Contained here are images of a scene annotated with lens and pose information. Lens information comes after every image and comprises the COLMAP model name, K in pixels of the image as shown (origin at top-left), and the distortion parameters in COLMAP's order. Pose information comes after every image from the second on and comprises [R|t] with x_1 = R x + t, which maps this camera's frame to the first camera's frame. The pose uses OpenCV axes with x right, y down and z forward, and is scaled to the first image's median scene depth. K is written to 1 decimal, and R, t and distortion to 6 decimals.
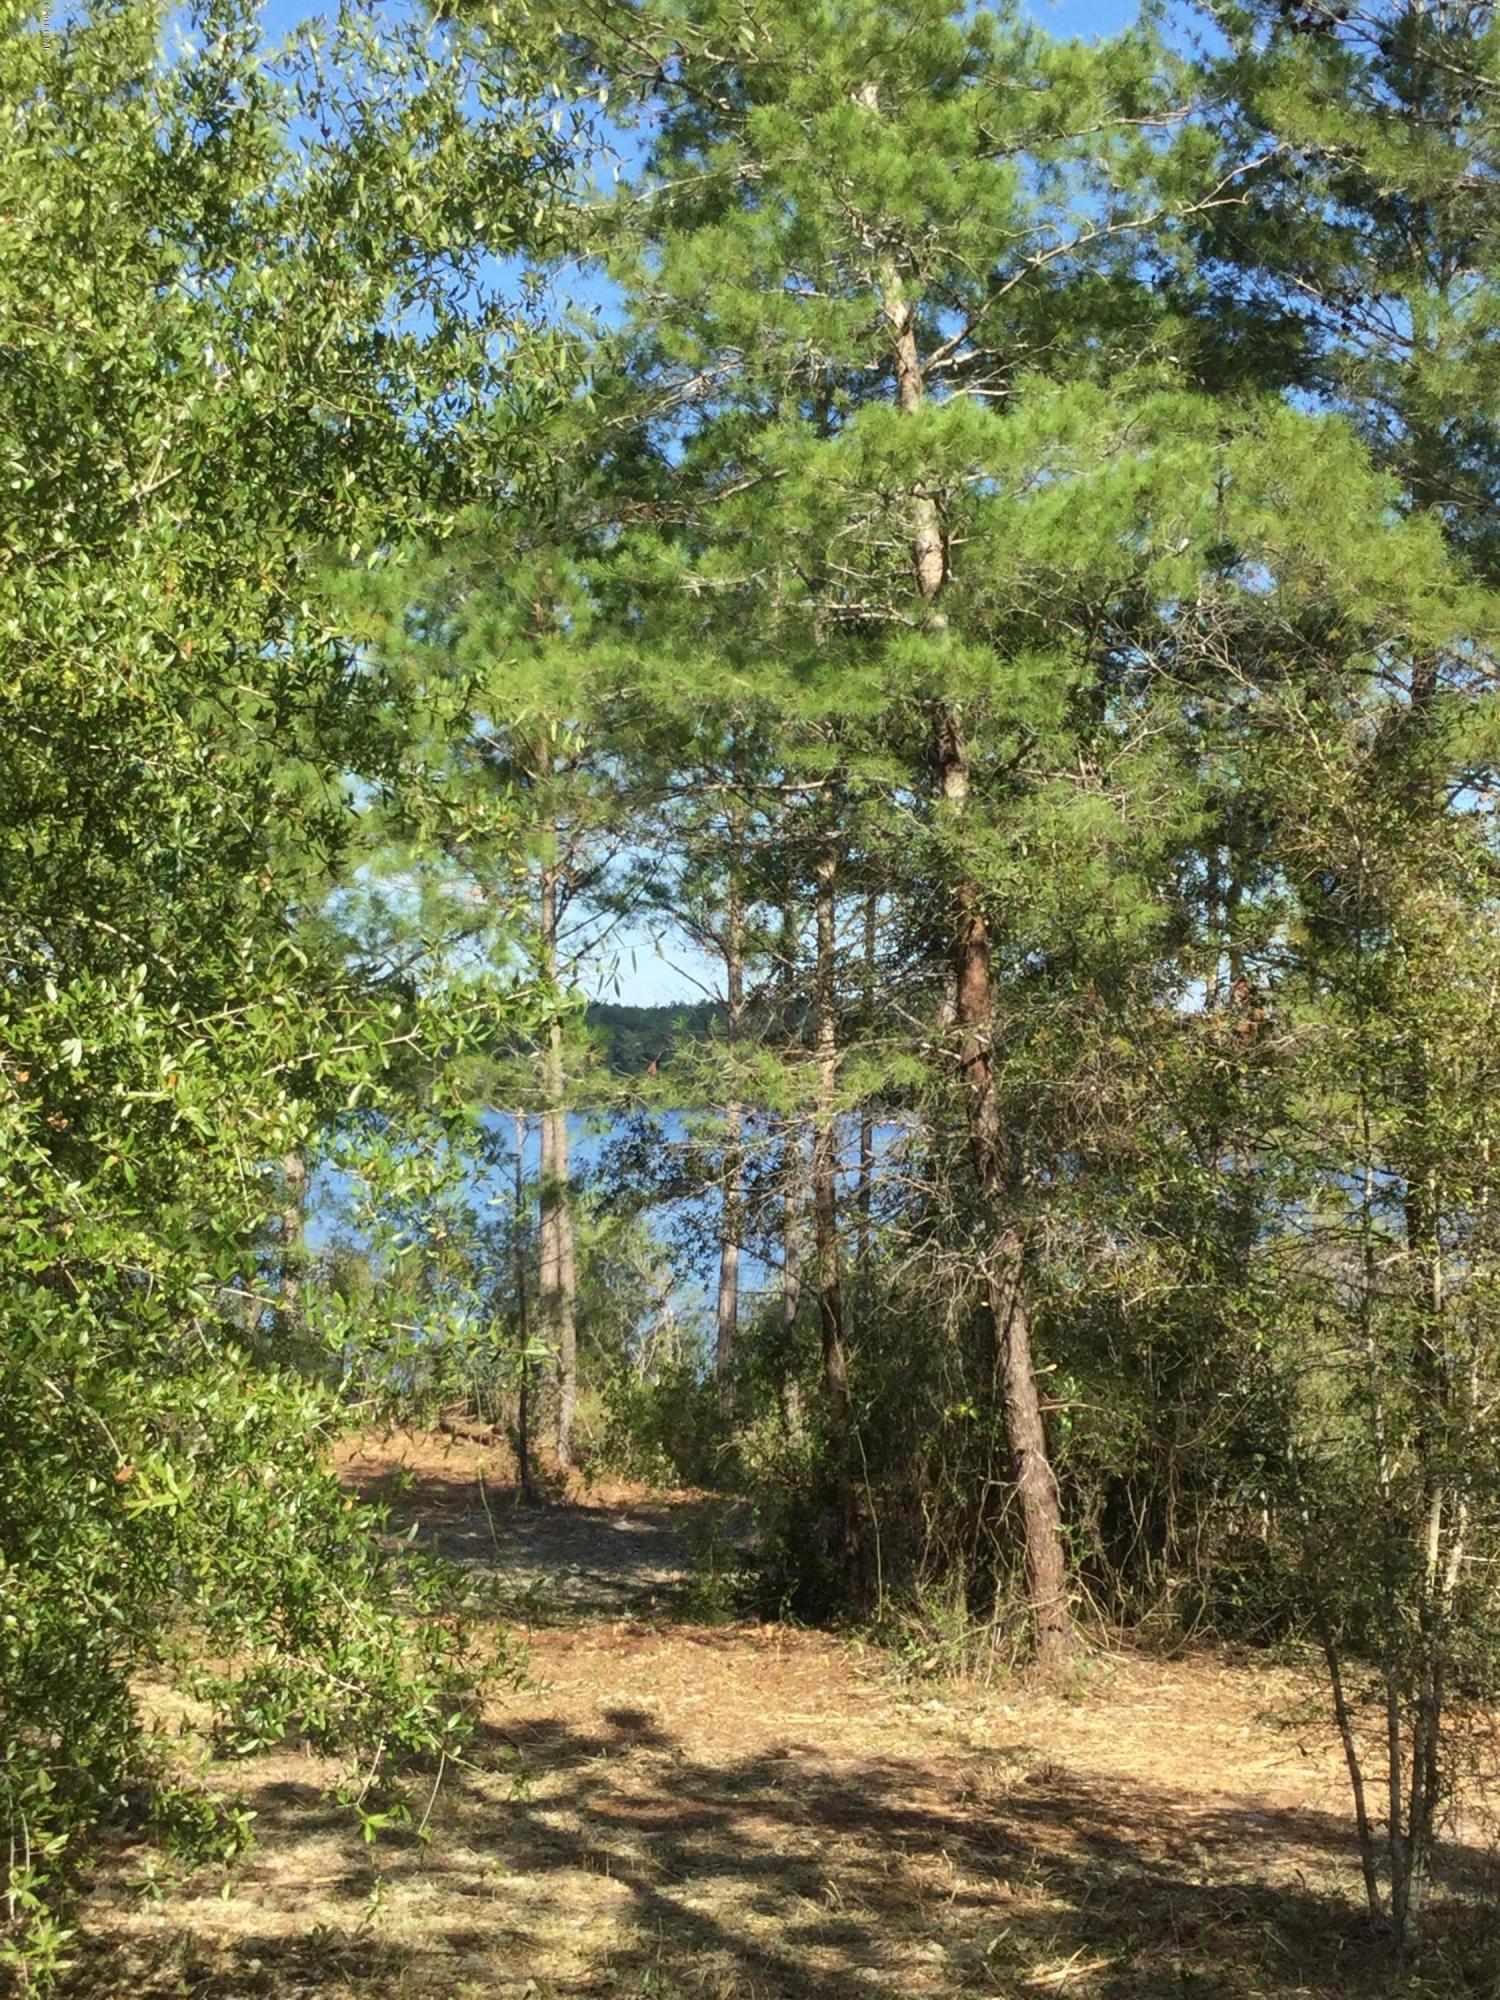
lens RADIAL K [[3030.4, 0, 702.6], [0, 3030.4, 1000.6], [0, 0, 1]] dist [0.096905, 0.000000]
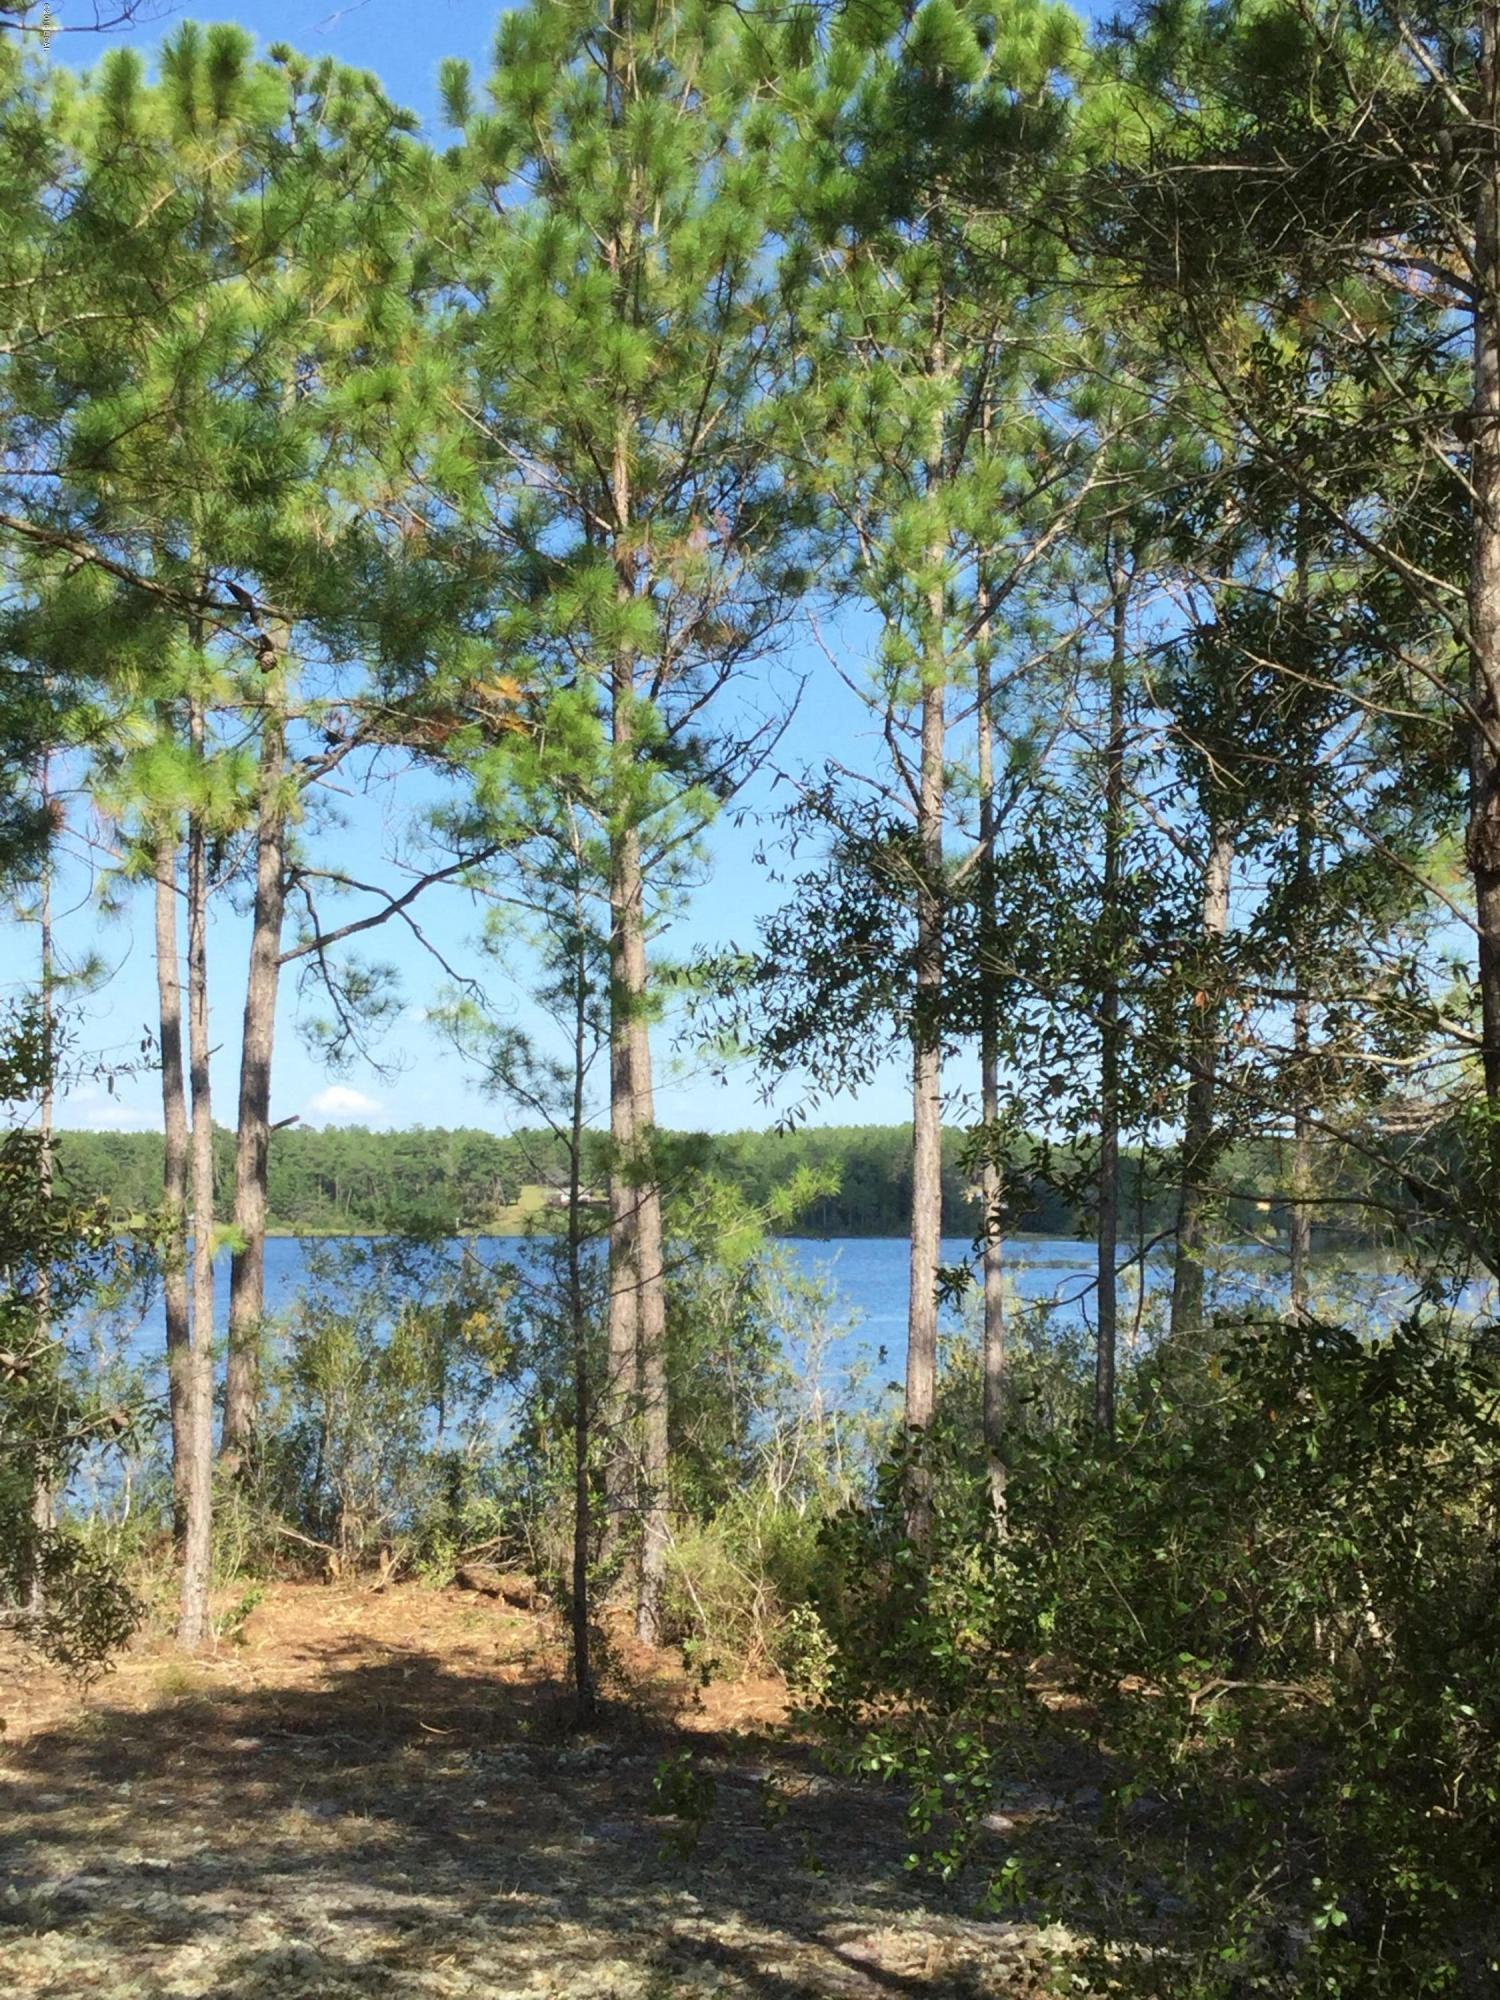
lens RADIAL K [[3030.4, 0, 751.1], [0, 3030.4, 994.5], [0, 0, 1]] dist [0.096905, 0.000000]
pose [[0.999991, -0.002989, -0.002881, -0.060245], [0.002852, 0.998925, -0.046268, 0.133177], [0.003016, 0.046259, 0.998925, 1.007226]]
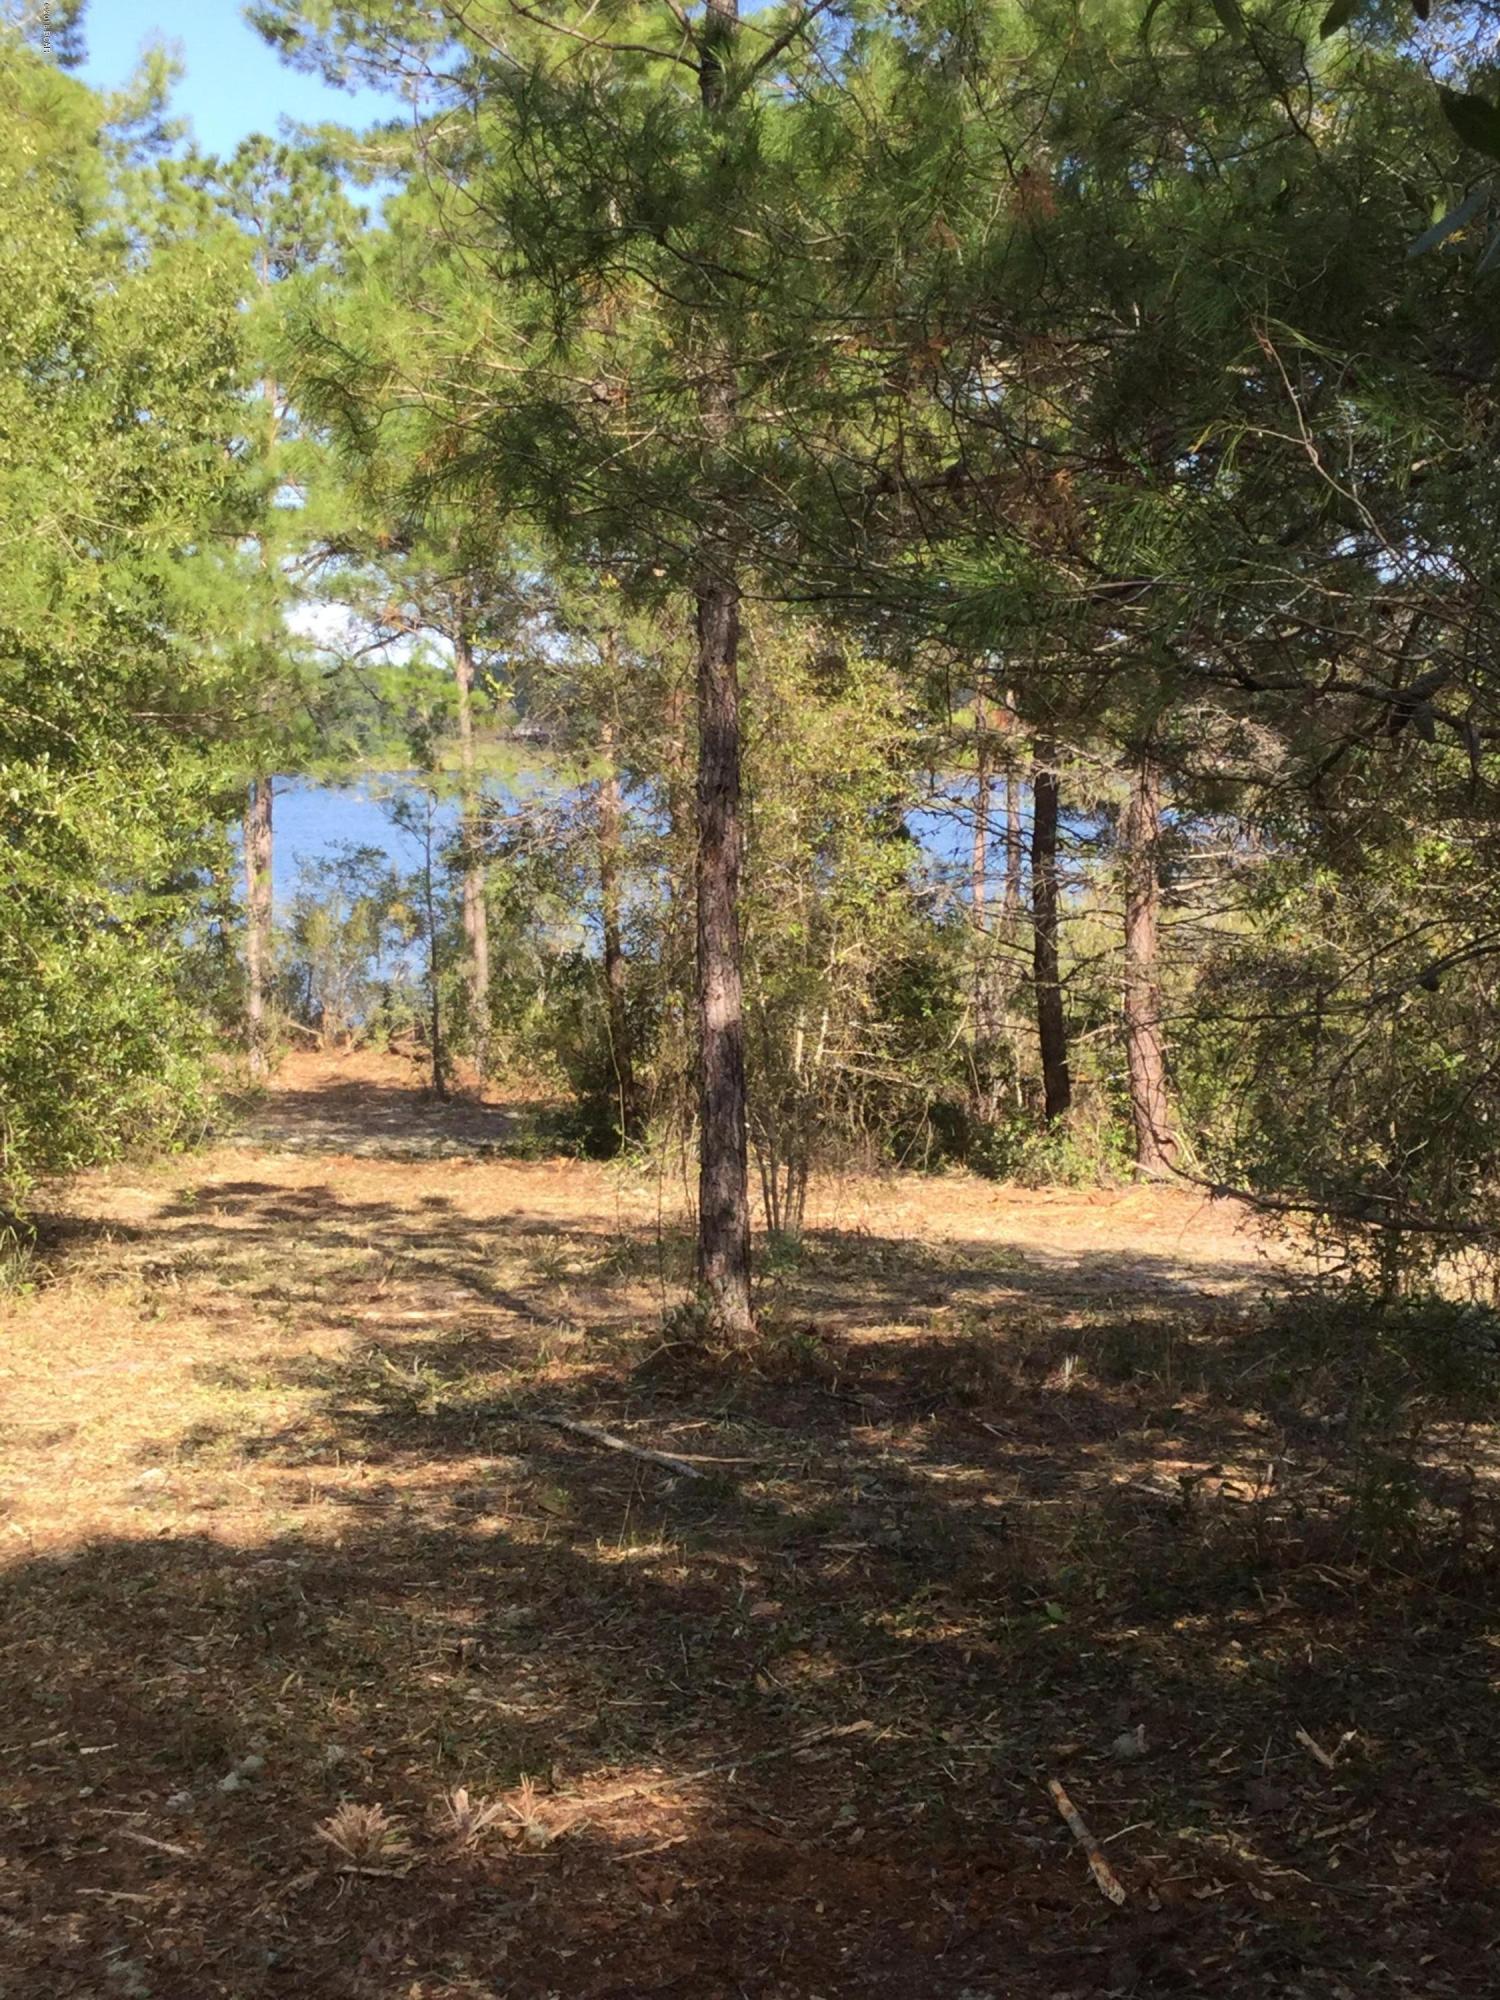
lens RADIAL K [[3030.4, 0, 746.7], [0, 3030.4, 1007.1], [0, 0, 1]] dist [0.096905, 0.000000]
pose [[0.999885, -0.013065, 0.007759, 0.135907], [0.012088, 0.993308, 0.114864, -0.034025], [-0.009208, -0.114757, 0.993351, -0.547277]]
